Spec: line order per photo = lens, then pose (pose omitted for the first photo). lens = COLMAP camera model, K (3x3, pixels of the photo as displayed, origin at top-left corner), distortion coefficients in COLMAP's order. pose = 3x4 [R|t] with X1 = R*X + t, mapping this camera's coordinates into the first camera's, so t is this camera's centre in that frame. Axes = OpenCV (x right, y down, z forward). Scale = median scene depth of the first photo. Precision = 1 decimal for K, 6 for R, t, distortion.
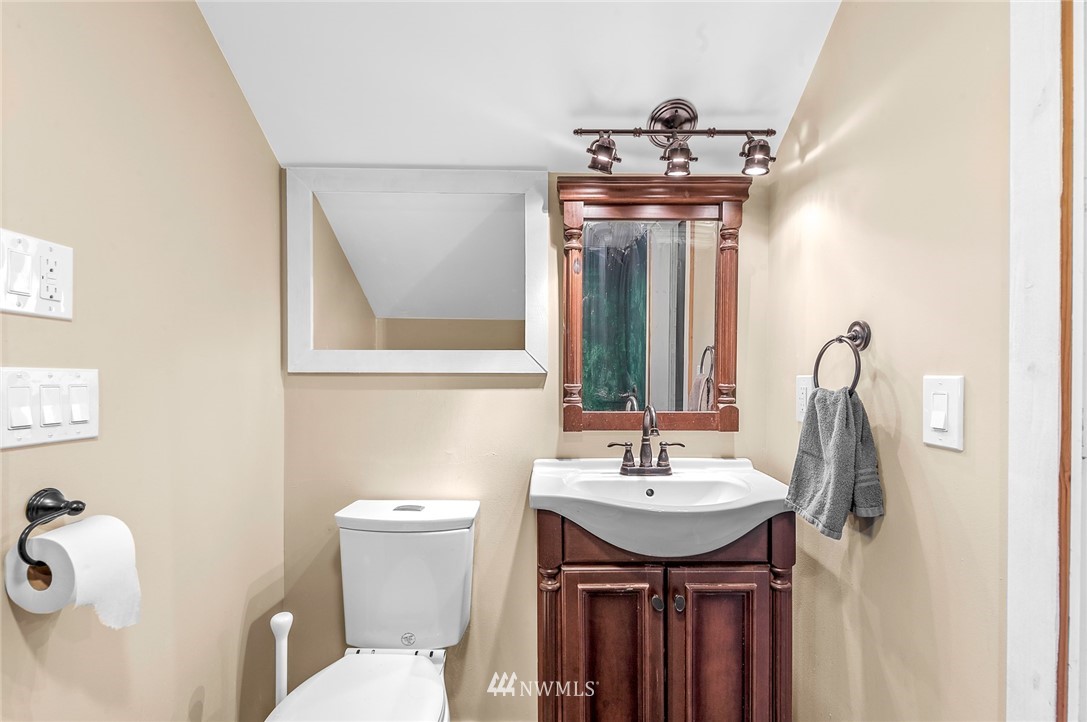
lens RADIAL K [[481.1, 0, 559.1], [0, 481.1, 377.2], [0, 0, 1]] dist [0.006281, -0.000393]
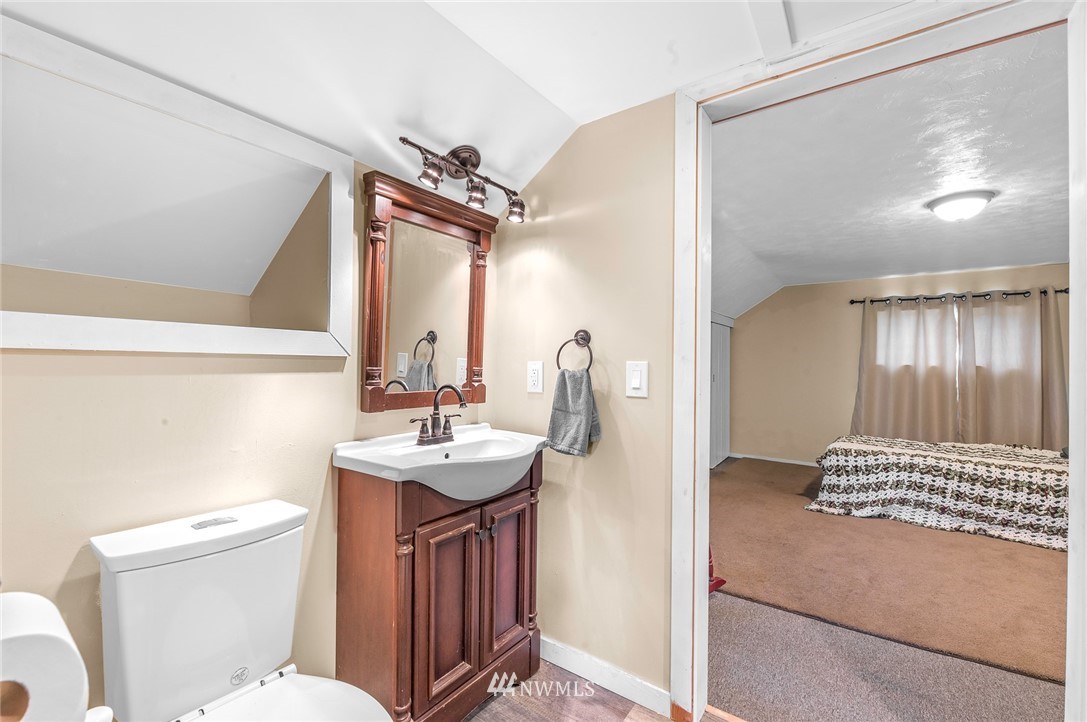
lens RADIAL K [[454.1, 0, 541.7], [0, 454.1, 362.0], [0, 0, 1]] dist [-0.005081, -0.000457]
pose [[0.599136, 0.010554, 0.800578, -0.600295], [-0.003495, 0.999938, -0.010566, 0.012947], [-0.800639, 0.003533, 0.599136, 0.119600]]
